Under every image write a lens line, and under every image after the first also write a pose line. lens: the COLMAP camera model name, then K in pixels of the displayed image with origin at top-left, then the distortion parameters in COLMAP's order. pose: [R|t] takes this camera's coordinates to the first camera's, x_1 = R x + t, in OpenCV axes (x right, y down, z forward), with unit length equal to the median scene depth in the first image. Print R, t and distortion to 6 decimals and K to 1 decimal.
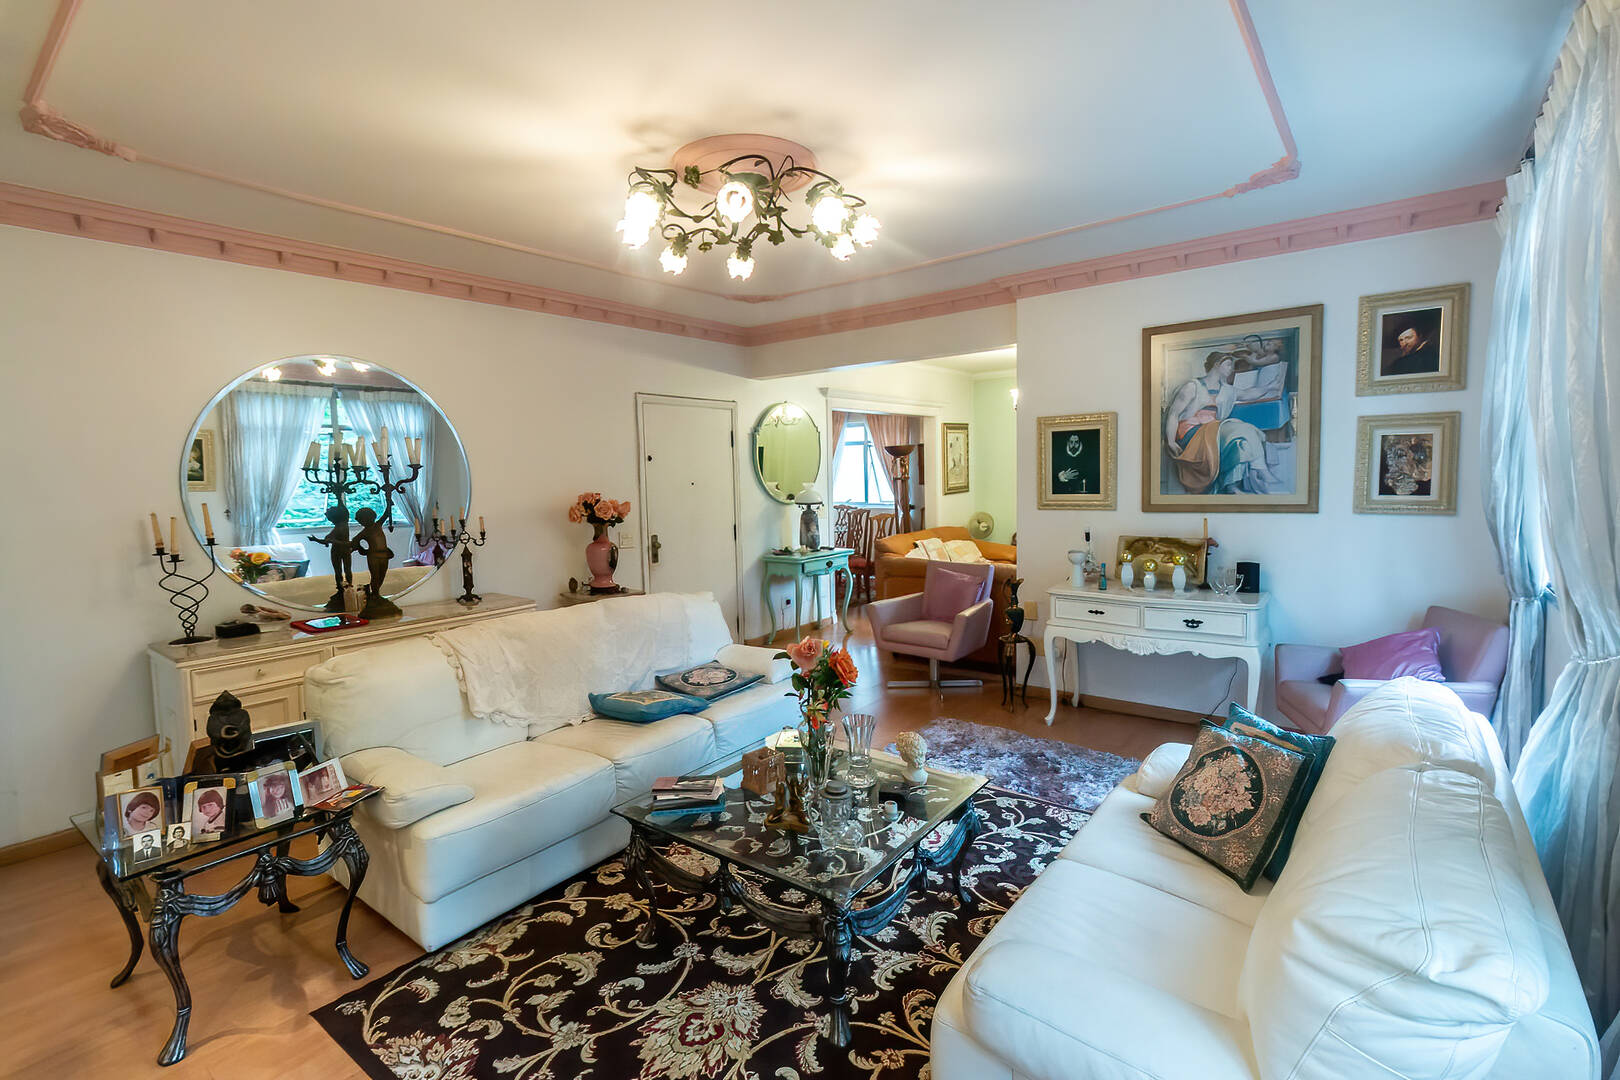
lens RADIAL K [[735.6, 0, 816.5], [0, 735.6, 532.4], [0, 0, 1]] dist [0.000383, -0.000747]
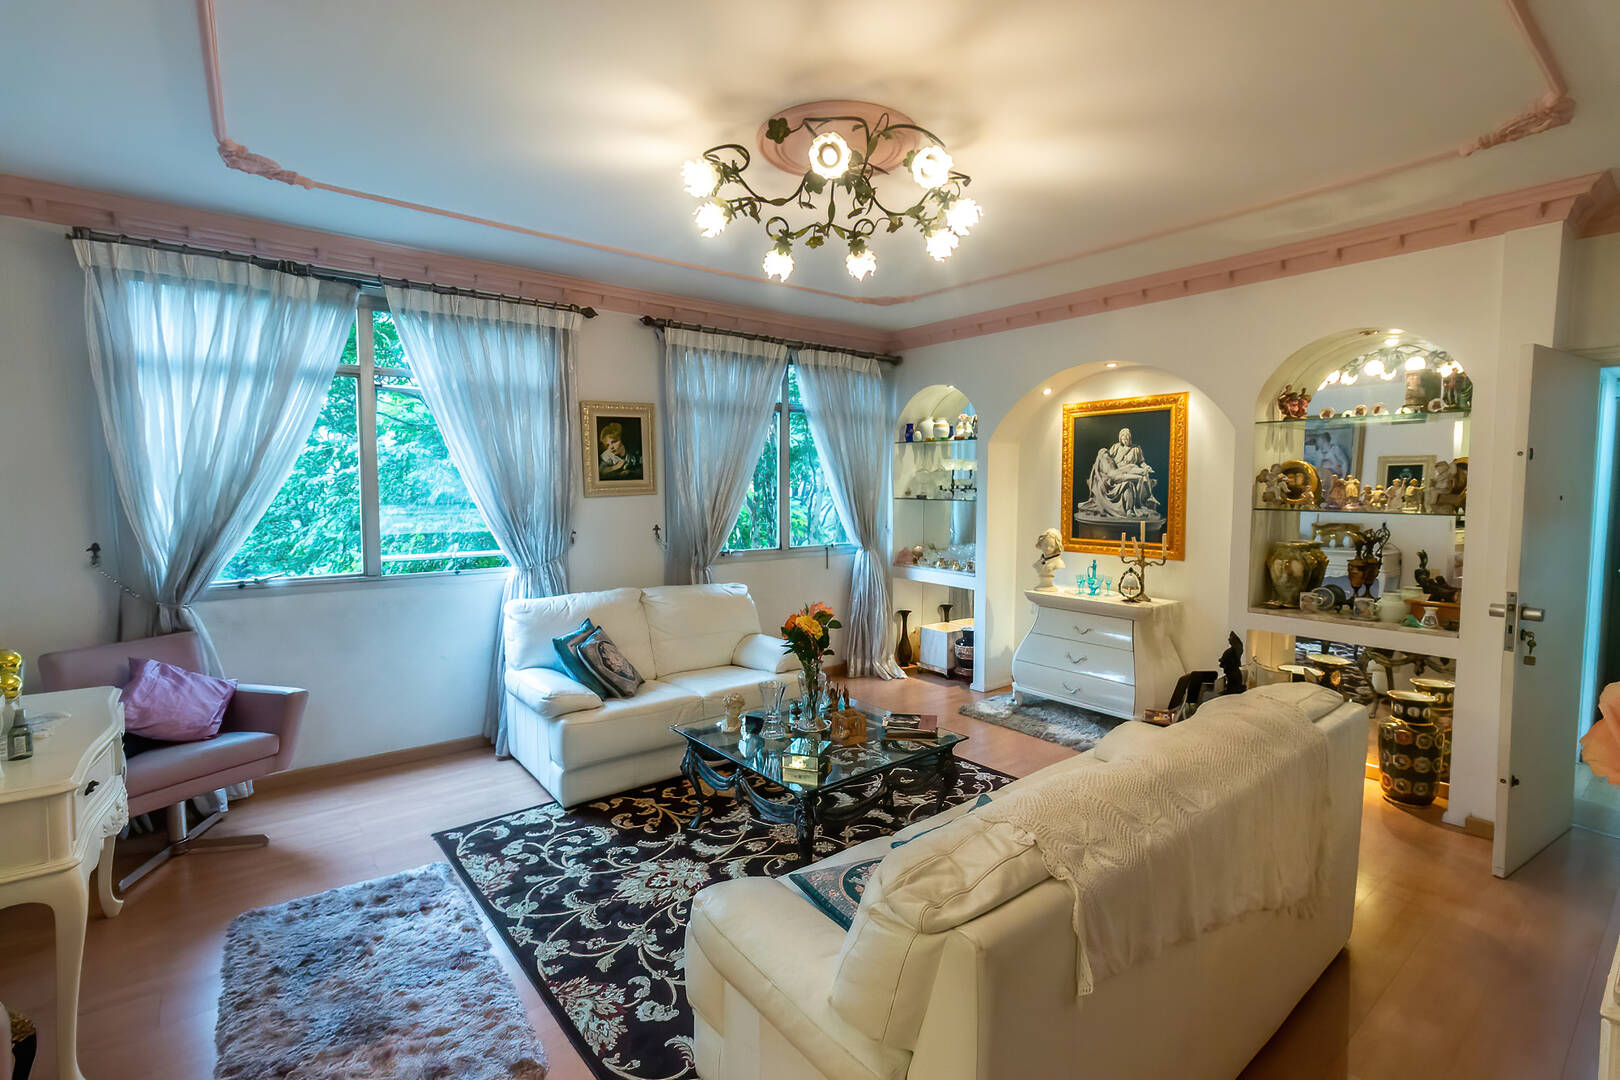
lens RADIAL K [[741.8, 0, 815.3], [0, 741.8, 532.8], [0, 0, 1]] dist [0.008147, -0.000548]
pose [[-0.970268, 0.003240, 0.242010, -0.198228], [0.038076, 0.989503, 0.139407, -0.106876], [-0.239018, 0.144477, -0.960207, 1.346700]]
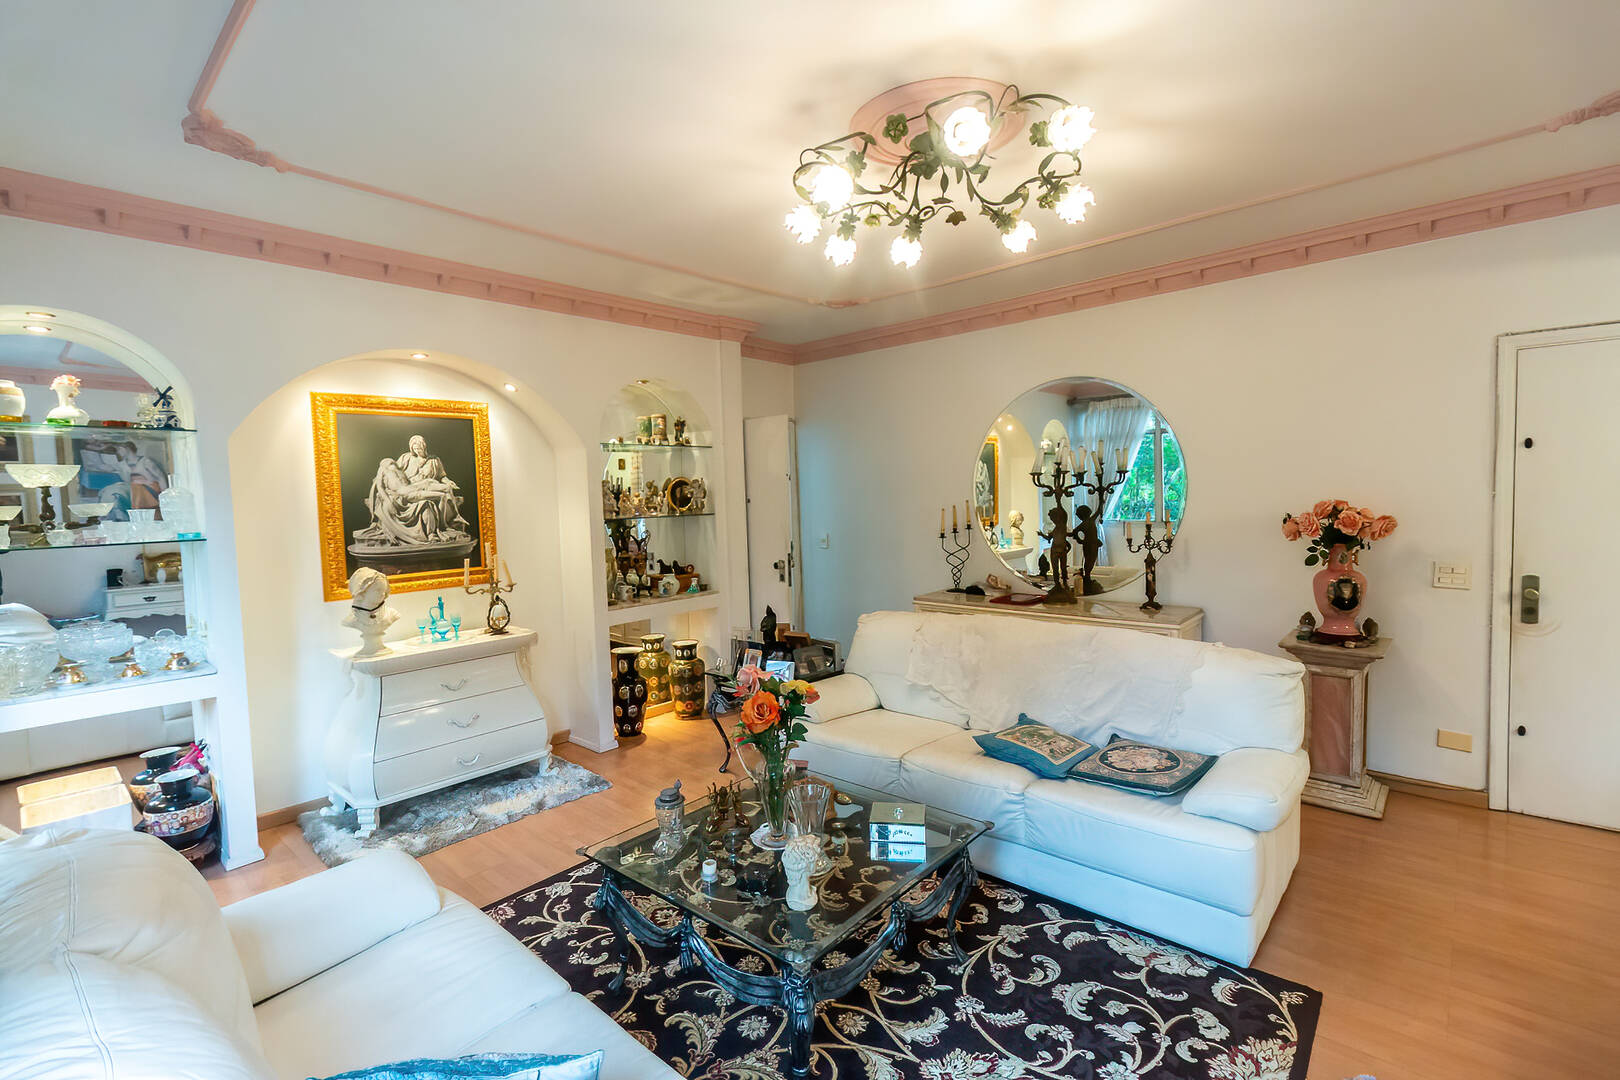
lens RADIAL K [[741.8, 0, 815.3], [0, 741.8, 532.8], [0, 0, 1]] dist [0.008147, -0.000548]
pose [[-0.071591, 0.080837, -0.994153, 0.548382], [-0.051150, 0.995101, 0.084598, -0.069691], [0.996122, 0.056908, -0.067105, 0.656830]]
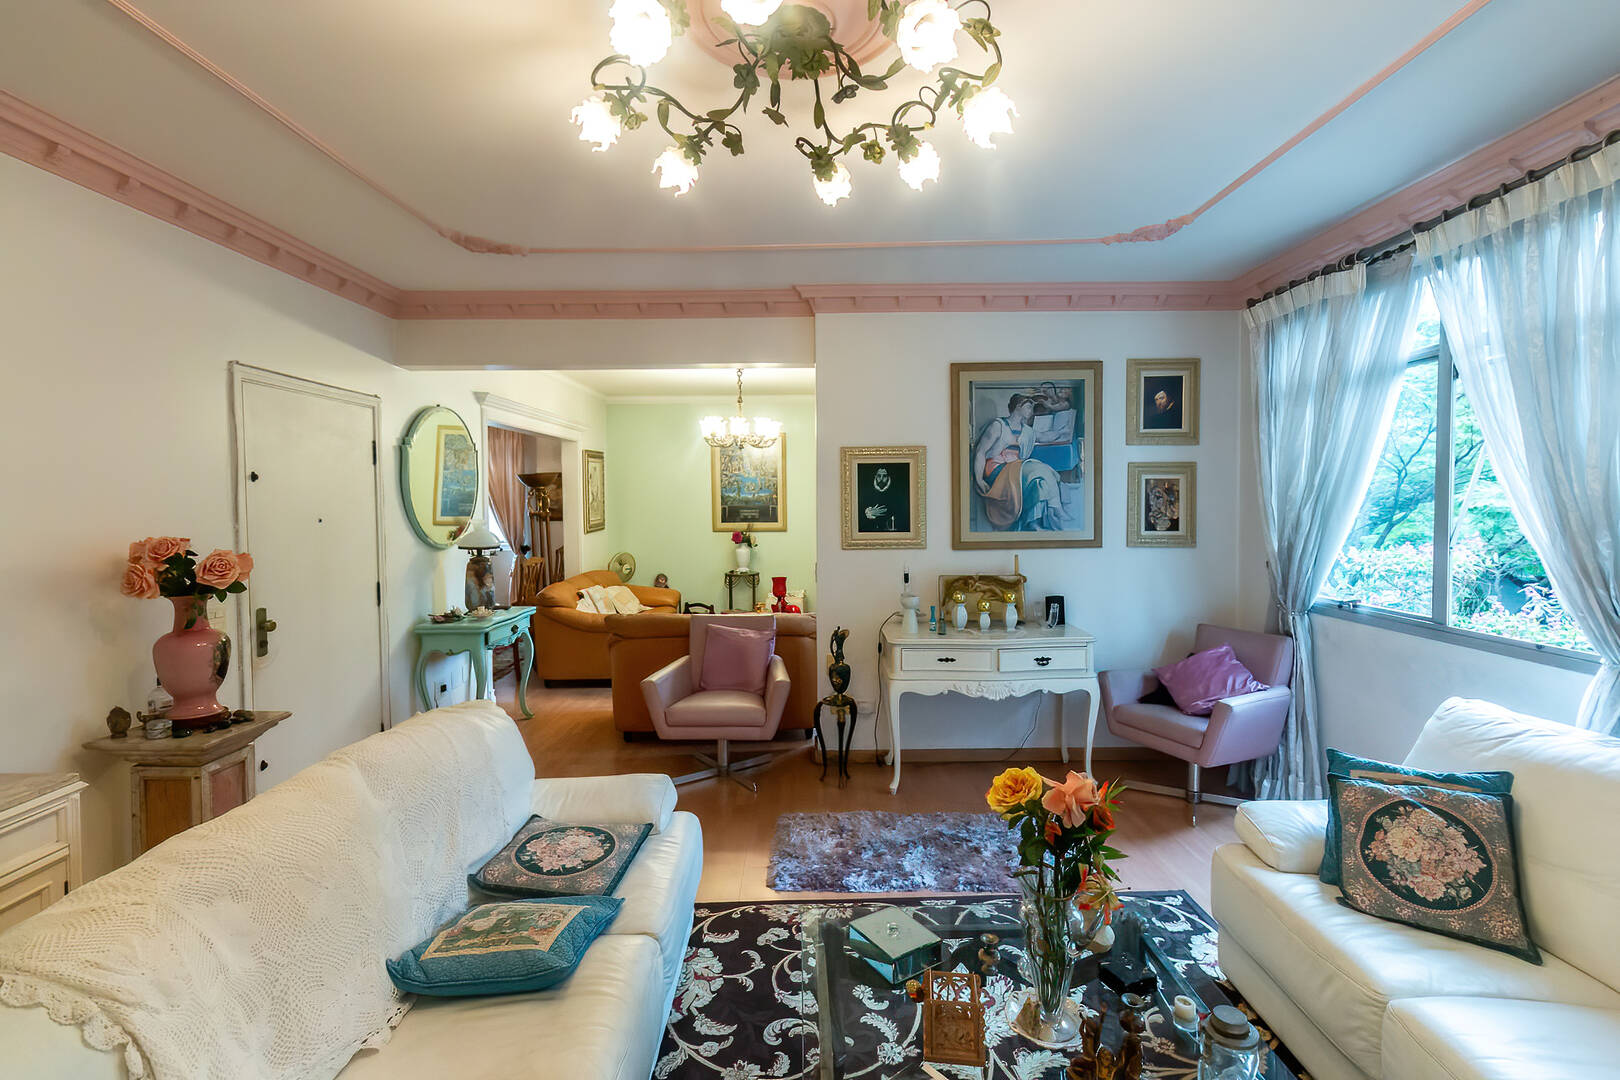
lens RADIAL K [[736.8, 0, 817.6], [0, 736.8, 528.9], [0, 0, 1]] dist [0.002358, -0.000110]
pose [[0.787278, -0.006347, 0.616565, -0.320224], [0.039778, 0.998387, -0.040513, -0.024919], [-0.615313, 0.056420, 0.786261, 0.367790]]
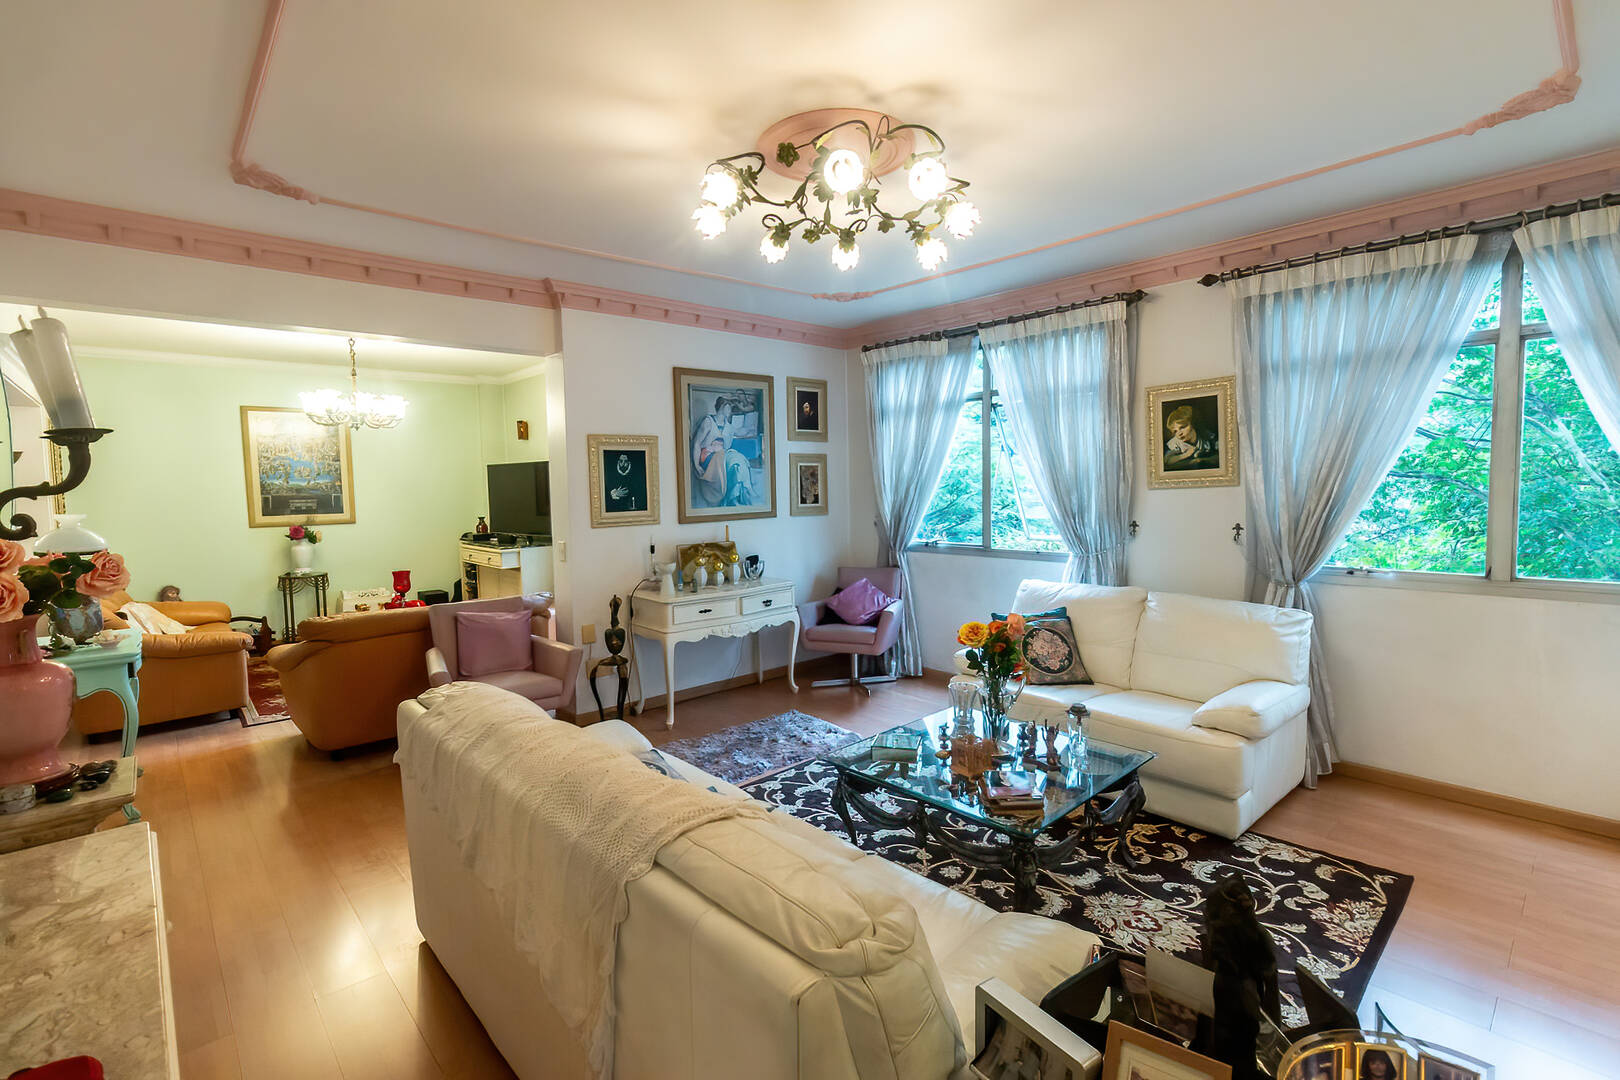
lens RADIAL K [[735.6, 0, 816.5], [0, 735.6, 532.4], [0, 0, 1]] dist [0.000383, -0.000747]
pose [[0.172407, -0.048160, 0.983848, -0.715457], [0.094801, 0.994979, 0.032092, -0.033702], [-0.980453, 0.087737, 0.176107, 0.627181]]
